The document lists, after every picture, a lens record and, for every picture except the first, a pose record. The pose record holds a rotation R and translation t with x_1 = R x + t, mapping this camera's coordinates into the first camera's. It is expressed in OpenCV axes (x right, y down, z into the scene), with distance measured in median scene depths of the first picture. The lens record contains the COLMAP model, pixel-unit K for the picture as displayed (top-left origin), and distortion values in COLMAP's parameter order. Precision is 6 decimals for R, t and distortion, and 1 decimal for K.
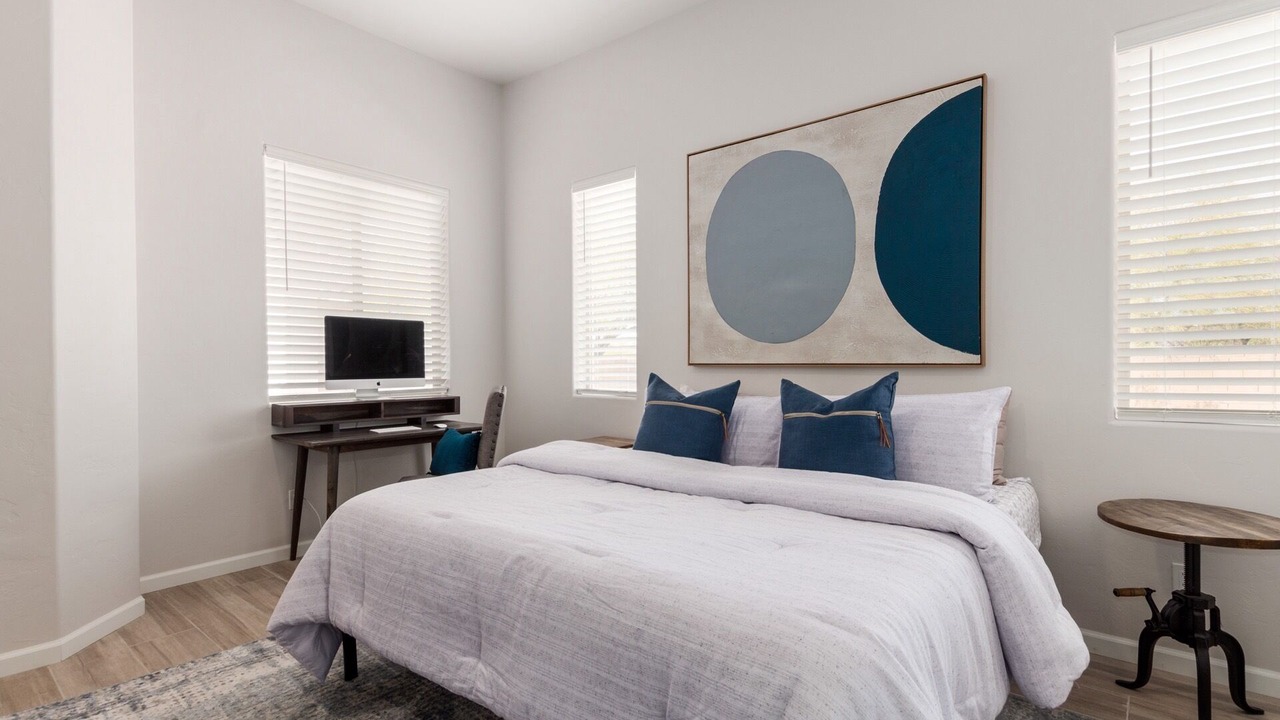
lens RADIAL K [[625.1, 0, 645.9], [0, 625.1, 363.5], [0, 0, 1]] dist [0.013692, -0.003370]
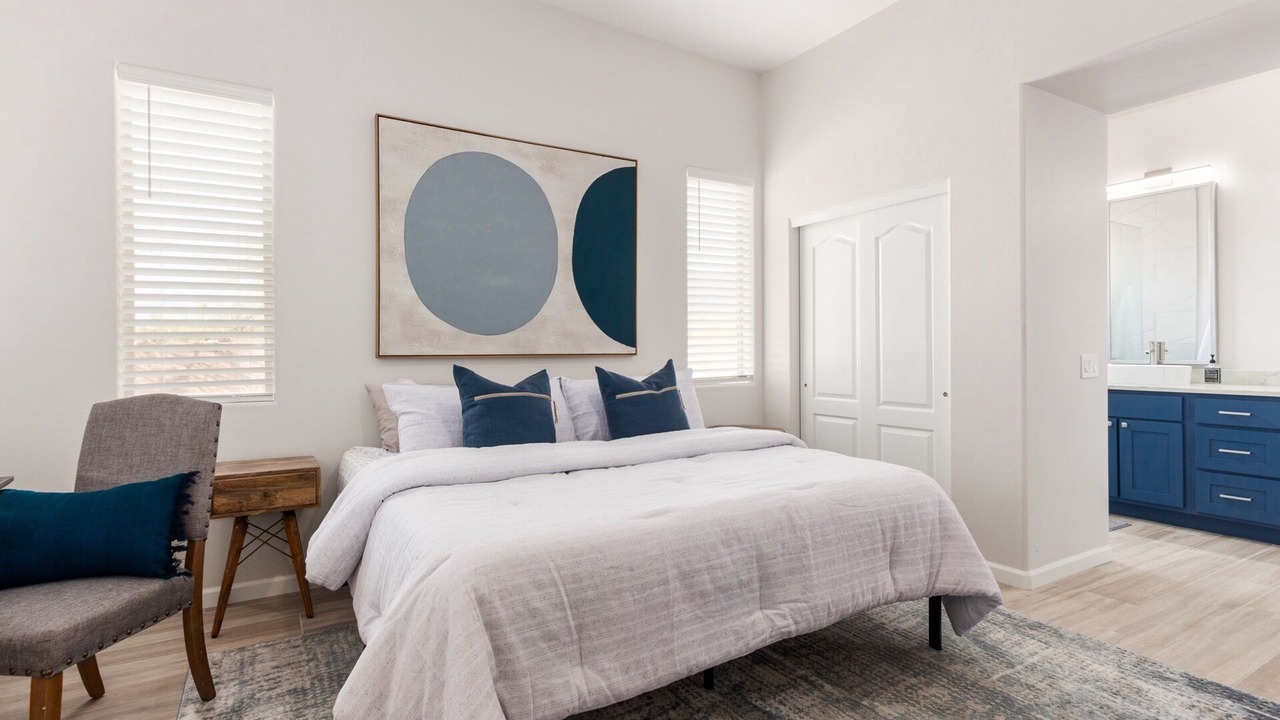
lens RADIAL K [[625.1, 0, 648.6], [0, 625.1, 350.5], [0, 0, 1]] dist [0.013692, -0.003370]
pose [[0.318686, 0.001190, 0.947860, -1.384100], [0.006287, 0.999975, -0.003370, -0.002071], [-0.947839, 0.007033, 0.318671, 0.802170]]
